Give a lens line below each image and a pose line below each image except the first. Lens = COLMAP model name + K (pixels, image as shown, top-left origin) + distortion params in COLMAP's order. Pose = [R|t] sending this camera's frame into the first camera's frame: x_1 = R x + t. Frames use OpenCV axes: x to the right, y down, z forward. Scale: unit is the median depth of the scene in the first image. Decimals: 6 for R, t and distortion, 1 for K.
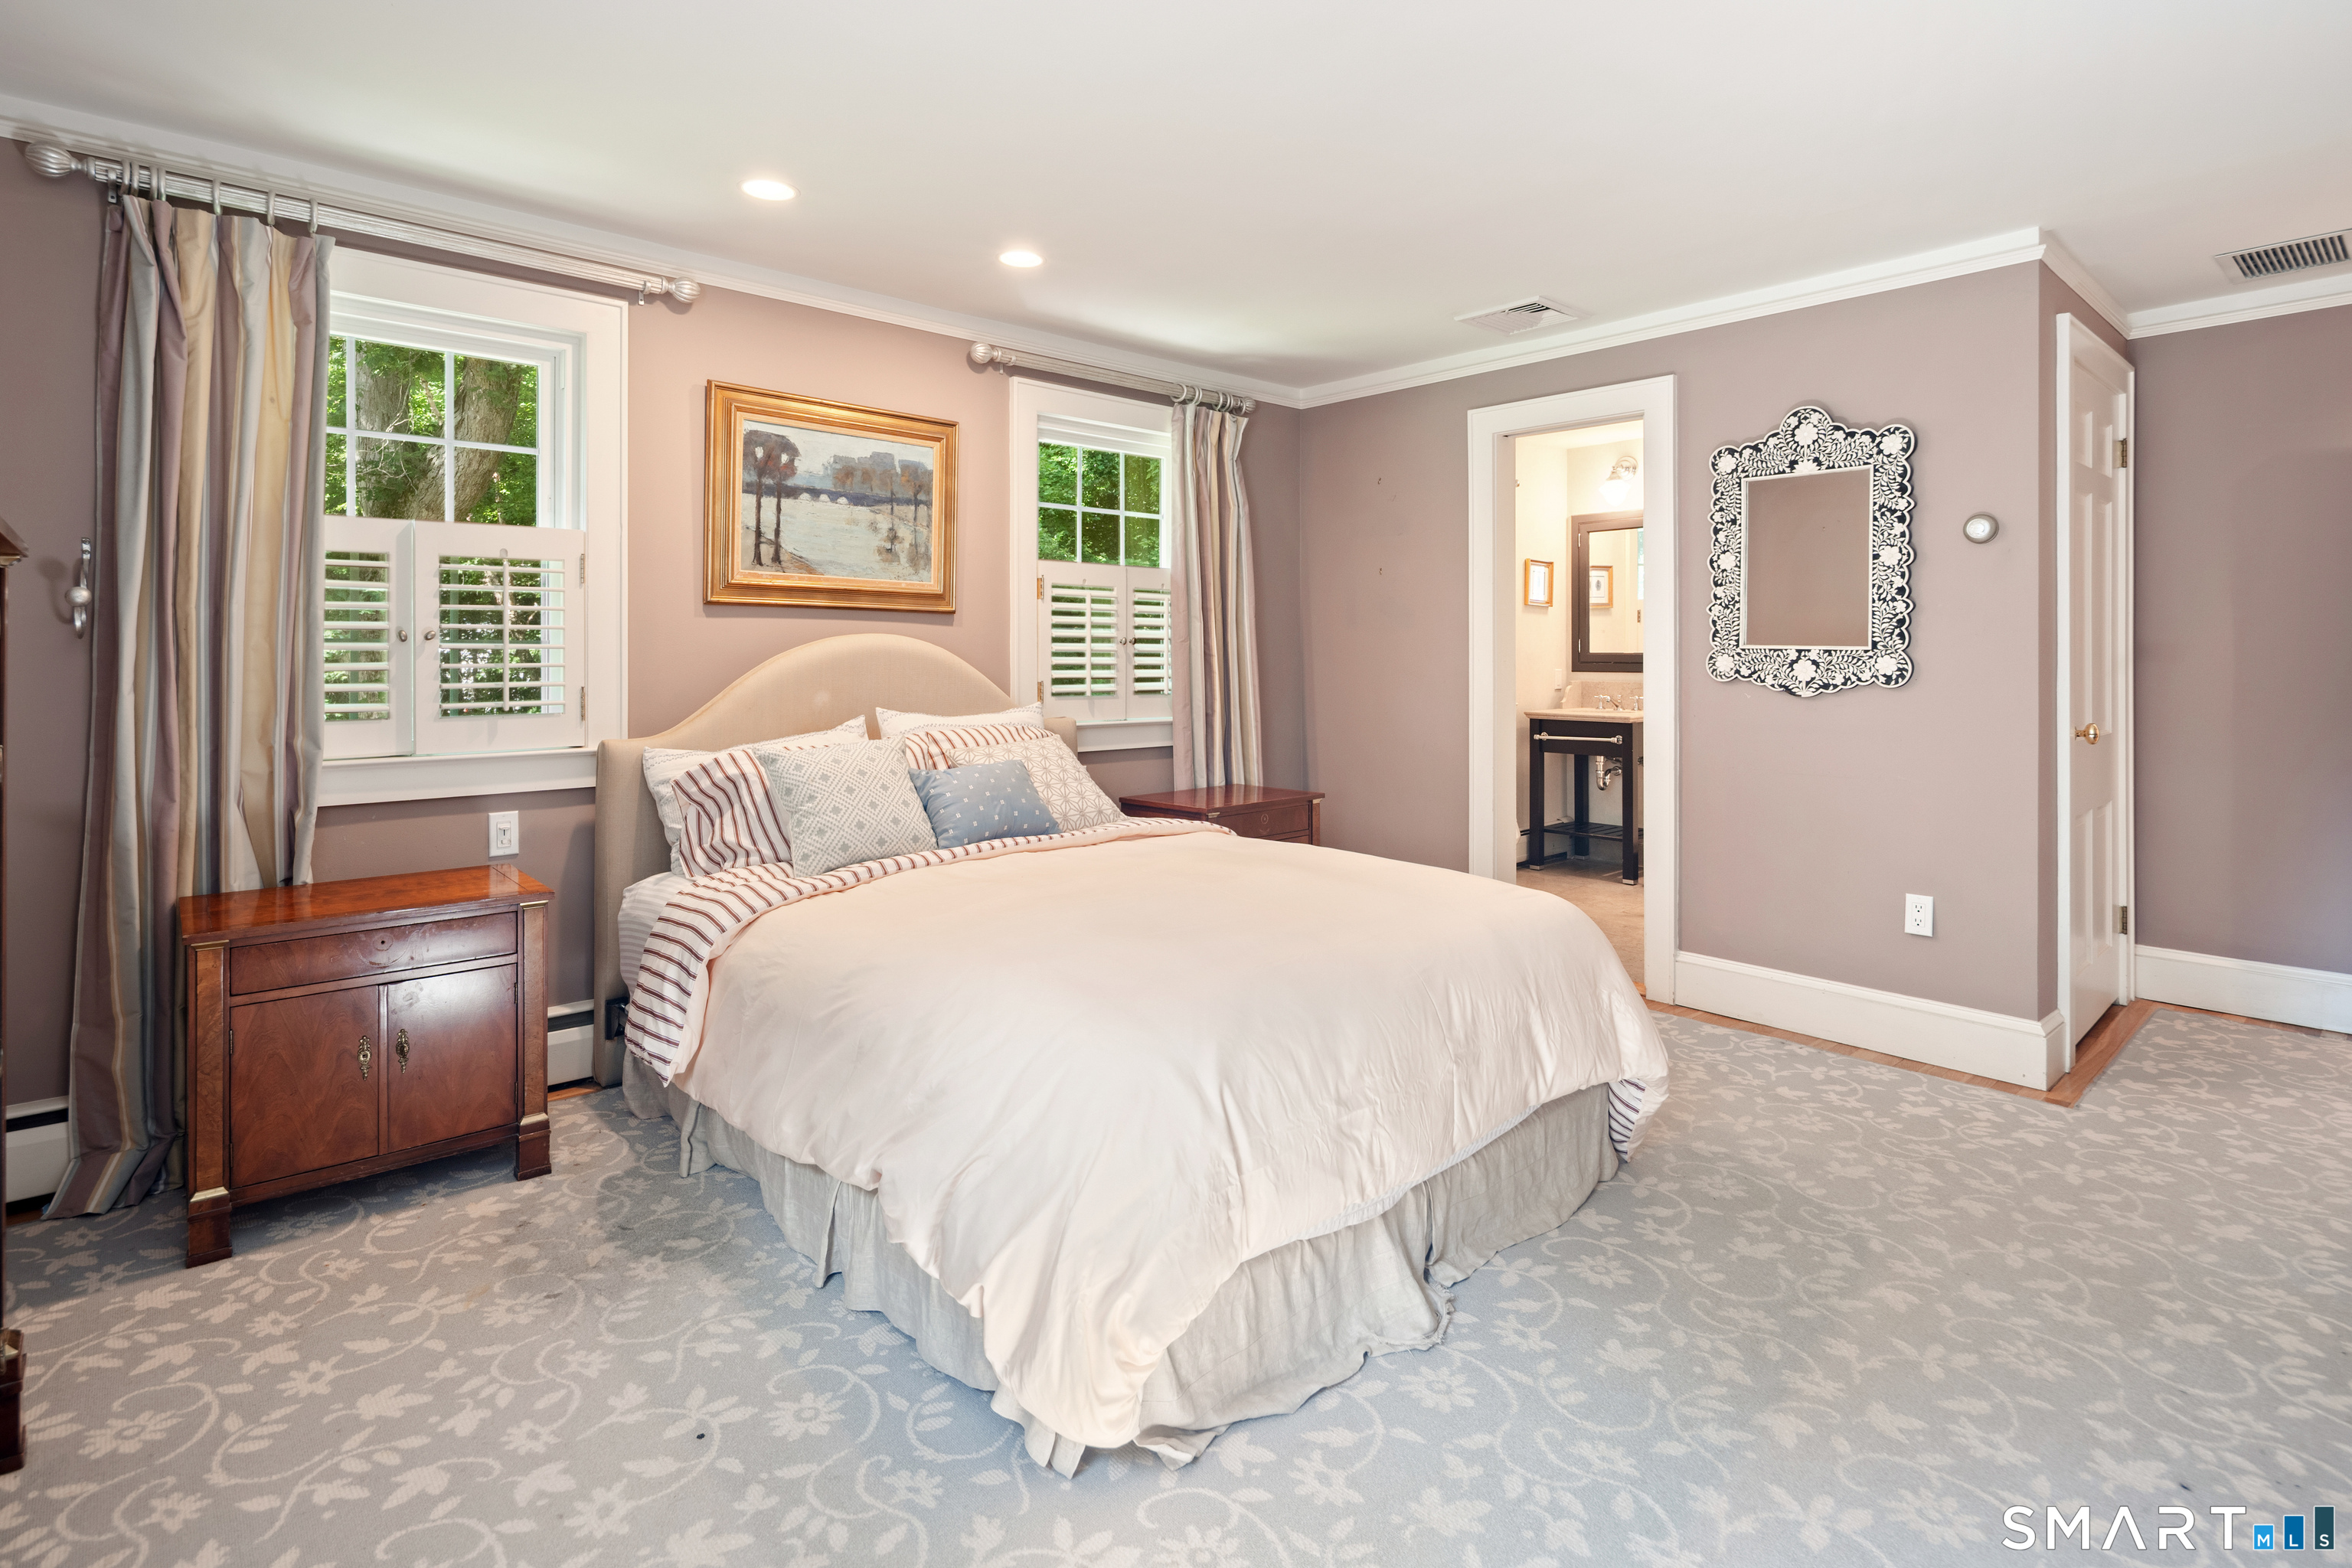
lens RADIAL K [[1160.8, 0, 1177.6], [0, 1160.8, 623.1], [0, 0, 1]] dist [0.001266, -0.000692]
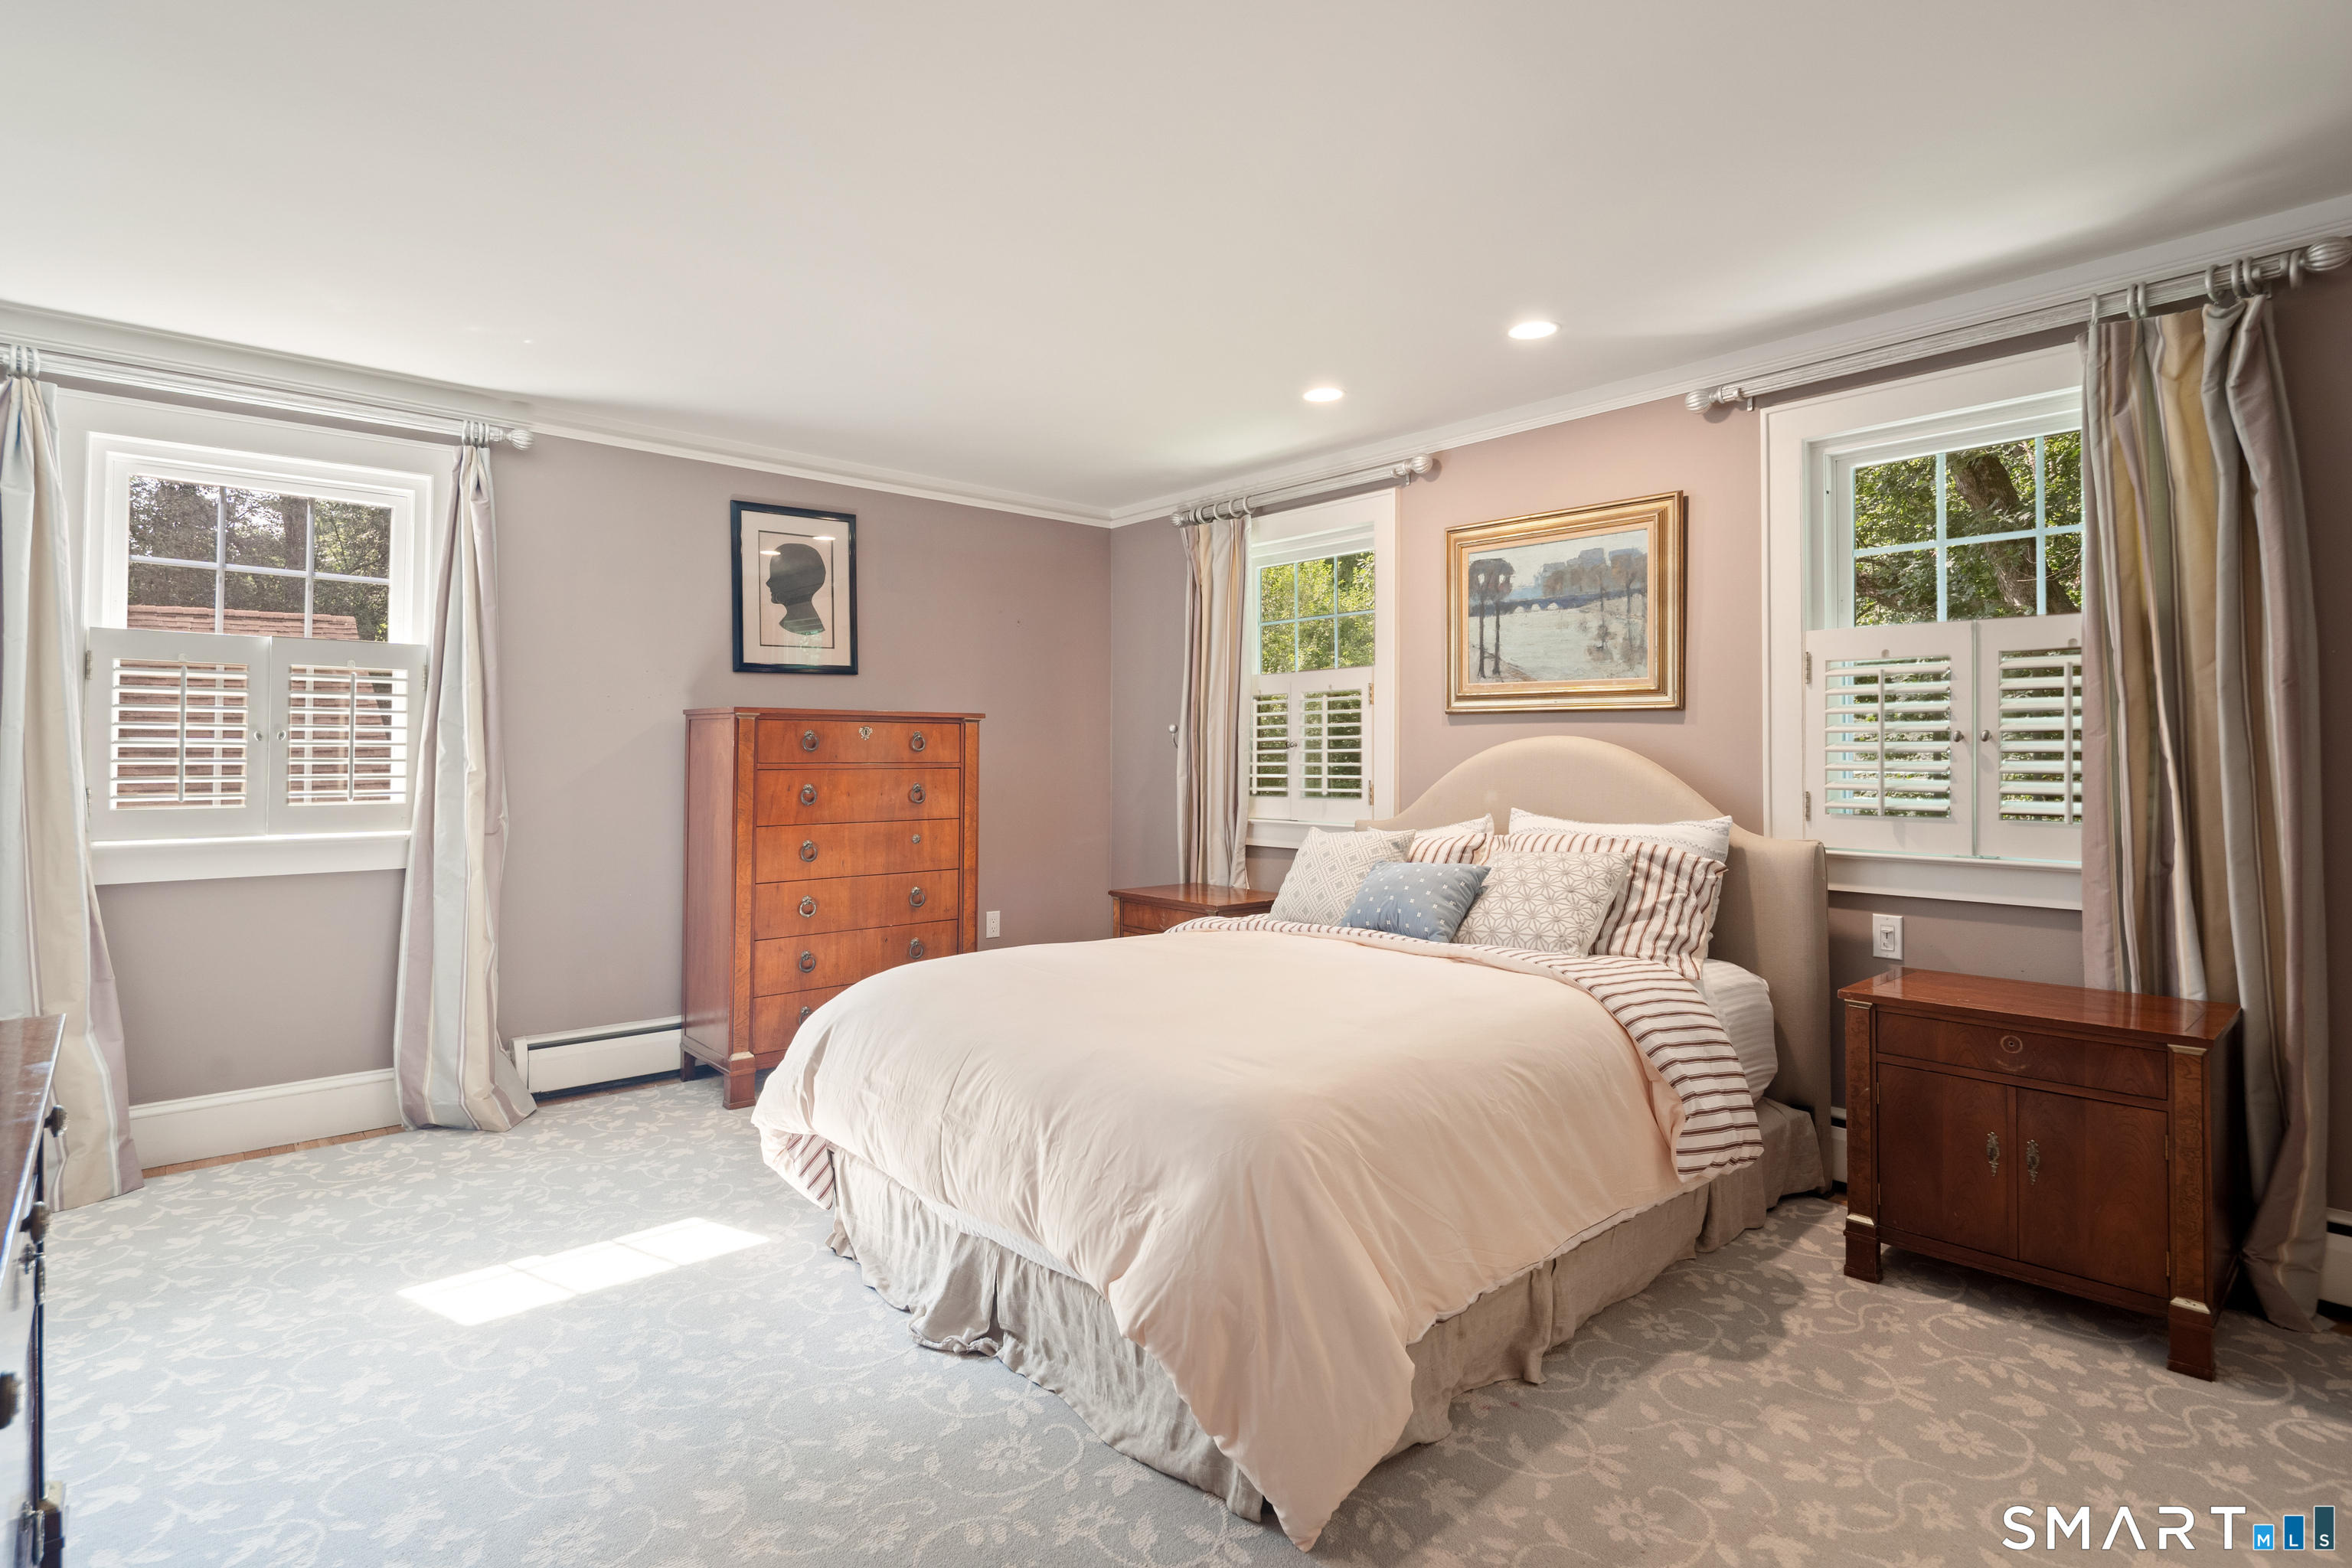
lens RADIAL K [[1171.8, 0, 1174.6], [0, 1171.8, 710.3], [0, 0, 1]] dist [0.002211, -0.000035]
pose [[-0.005916, -0.039728, -0.999193, 0.738160], [0.028727, 0.998791, -0.039882, 0.017614], [0.999570, -0.028939, -0.004767, 0.662420]]
